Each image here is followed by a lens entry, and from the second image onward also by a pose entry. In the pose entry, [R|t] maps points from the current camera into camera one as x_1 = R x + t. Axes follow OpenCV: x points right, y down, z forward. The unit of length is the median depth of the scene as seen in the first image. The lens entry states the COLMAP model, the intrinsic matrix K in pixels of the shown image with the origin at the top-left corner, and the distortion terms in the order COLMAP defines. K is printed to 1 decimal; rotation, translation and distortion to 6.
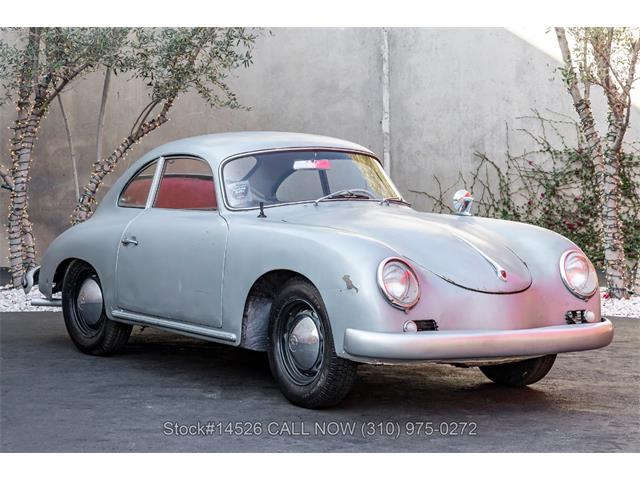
lens RADIAL K [[1753.0, 0, 320.0], [0, 1753.0, 240.0], [0, 0, 1]] dist [0.493375, 0.302417]
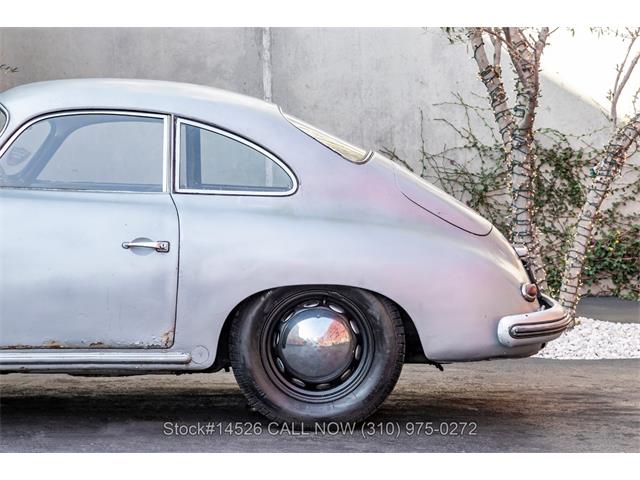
lens RADIAL K [[1753.0, 0, 320.0], [0, 1753.0, 240.0], [0, 0, 1]] dist [0.493375, 0.302417]
pose [[0.999399, -0.003423, -0.034488, 0.087758], [0.002443, 0.999593, -0.028411, 0.012820], [0.034571, 0.028310, 0.999001, 0.222869]]
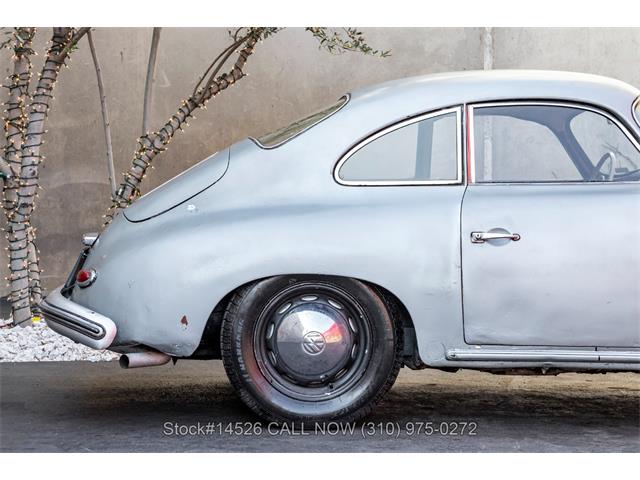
lens RADIAL K [[1753.0, 0, 320.0], [0, 1753.0, 240.0], [0, 0, 1]] dist [0.493375, 0.302417]
pose [[0.995029, 0.004858, 0.099471, -0.104890], [-0.002816, 0.999783, -0.020664, 0.007400], [-0.099550, 0.020281, 0.994826, 0.277186]]
